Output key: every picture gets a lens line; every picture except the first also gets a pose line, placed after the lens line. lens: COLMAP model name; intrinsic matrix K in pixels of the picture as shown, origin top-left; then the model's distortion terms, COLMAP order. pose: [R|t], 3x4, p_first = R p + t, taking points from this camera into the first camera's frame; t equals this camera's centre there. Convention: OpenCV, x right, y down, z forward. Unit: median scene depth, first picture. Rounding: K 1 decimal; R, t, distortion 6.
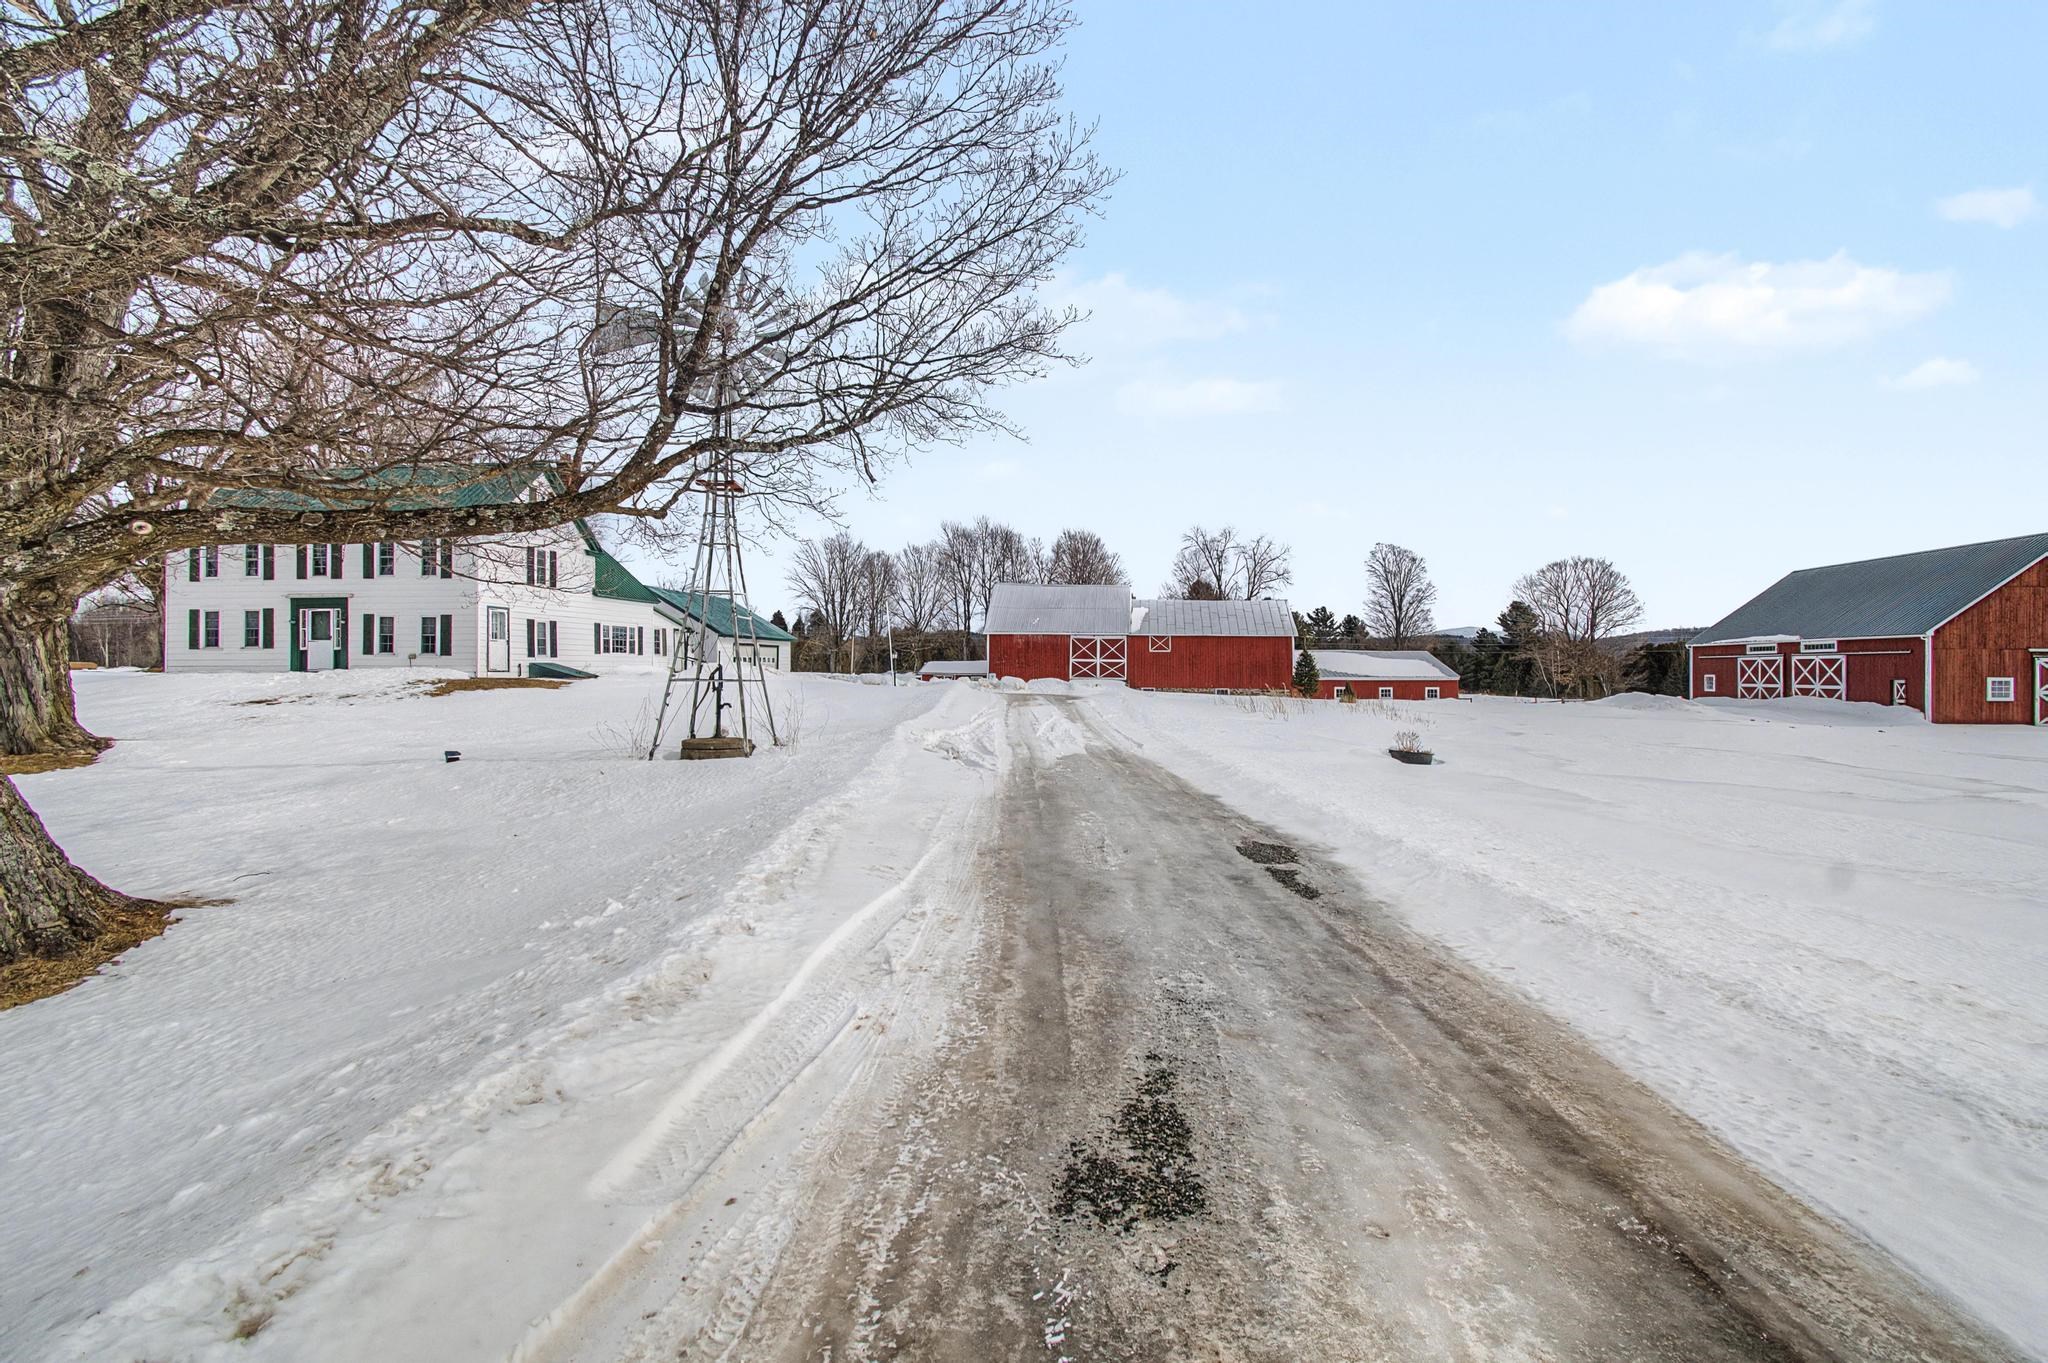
lens RADIAL K [[978.8, 0, 1047.6], [0, 978.8, 670.1], [0, 0, 1]] dist [0.015028, 0.000021]
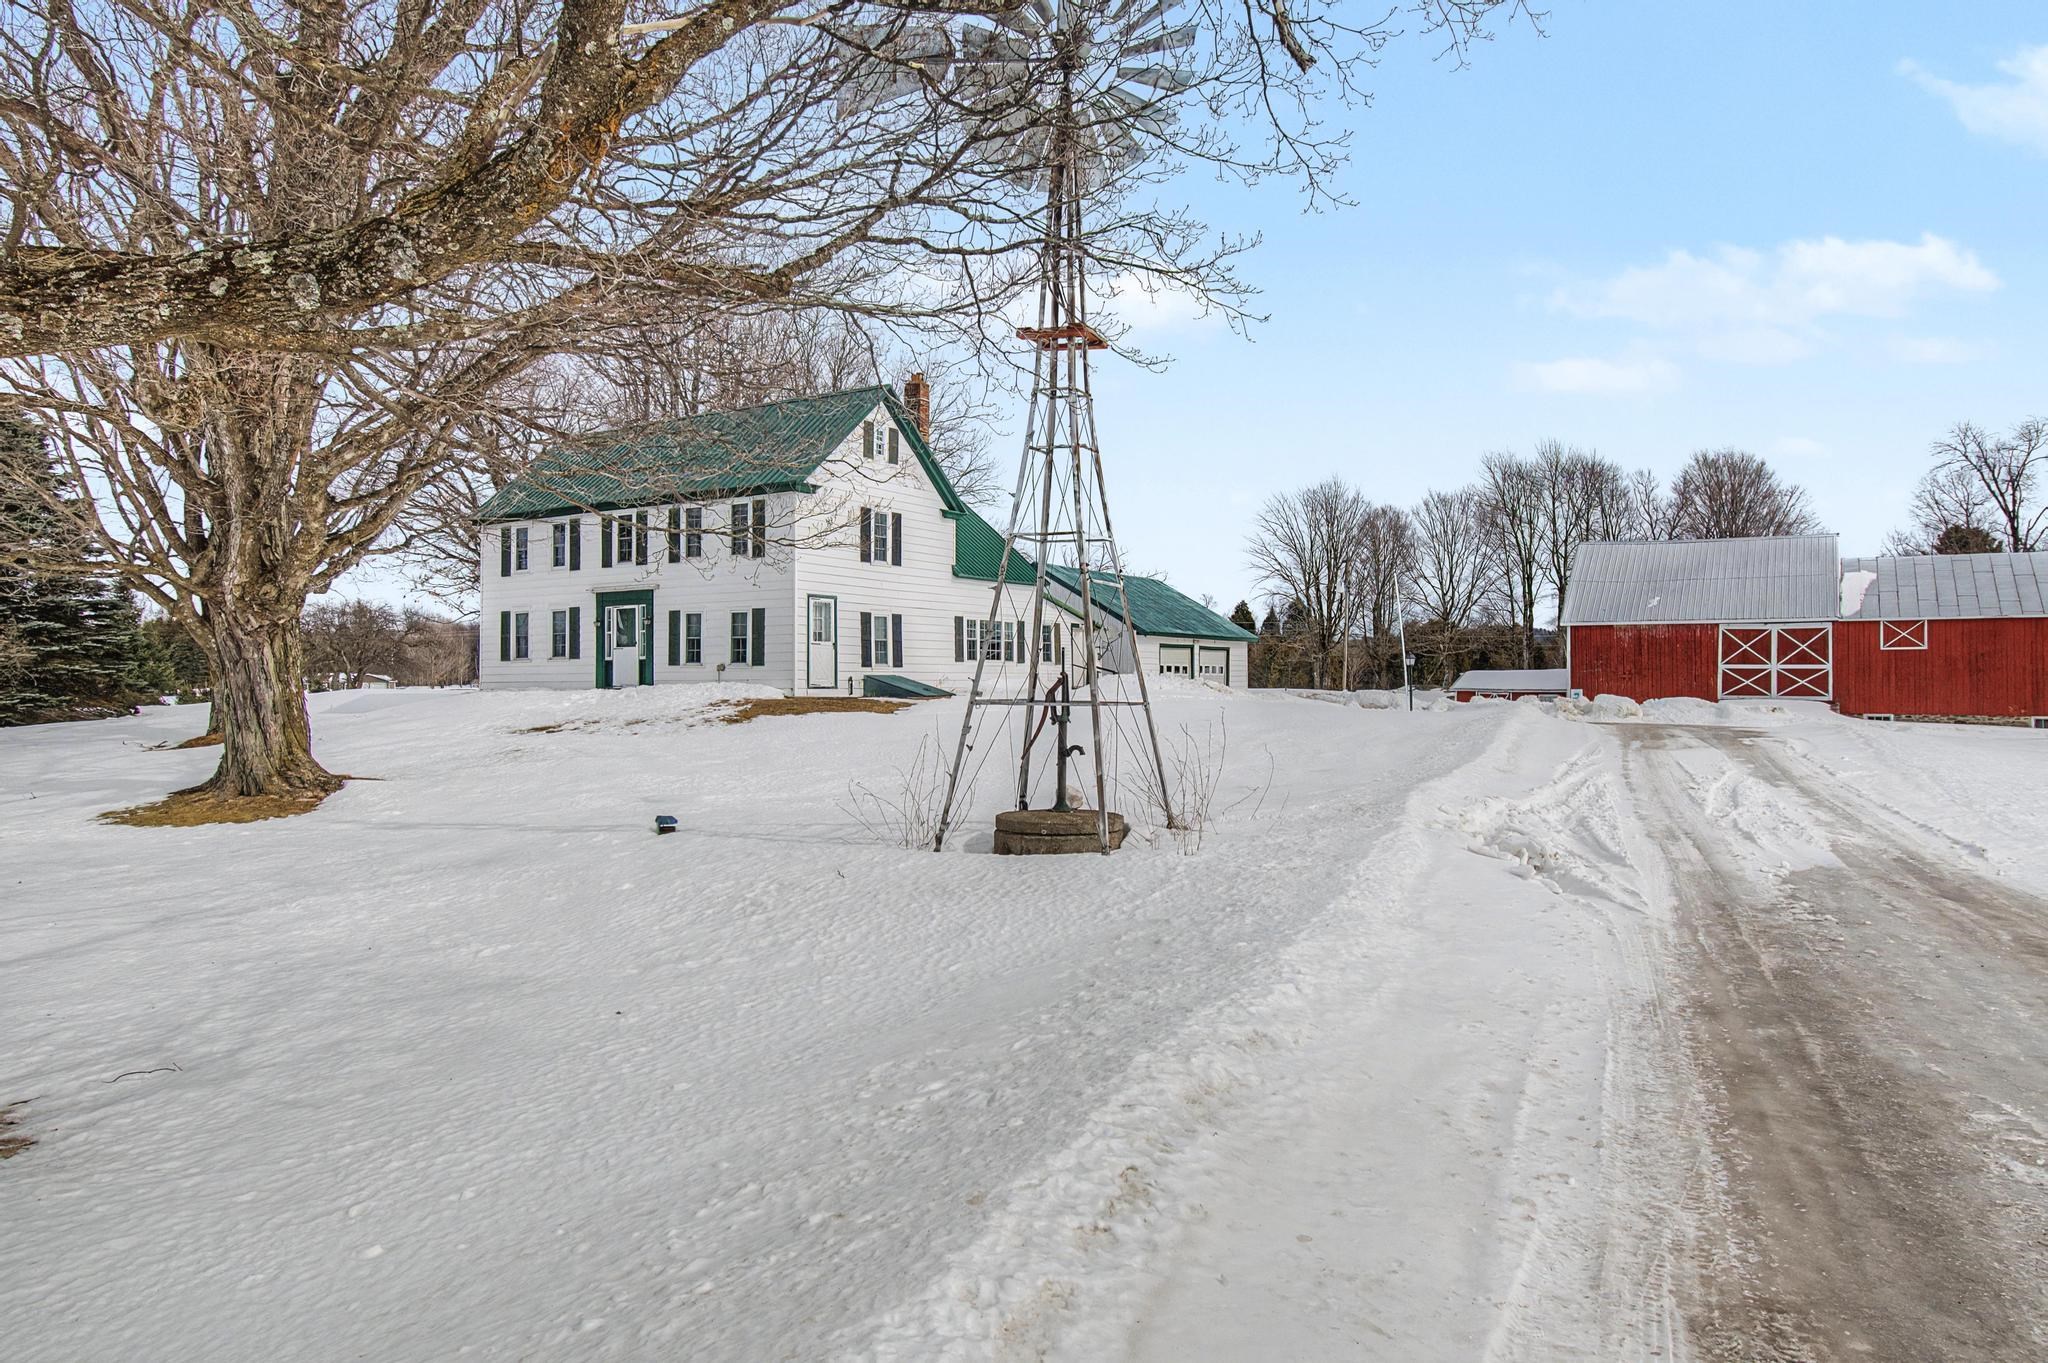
lens RADIAL K [[1325.2, 0, 1021.9], [0, 1325.2, 642.3], [0, 0, 1]] dist [-0.003986, 0.004460]
pose [[0.903402, -0.017717, -0.428429, -0.029346], [0.003622, 0.999426, -0.033691, 0.001282], [0.428780, 0.028885, 0.902947, 0.214721]]
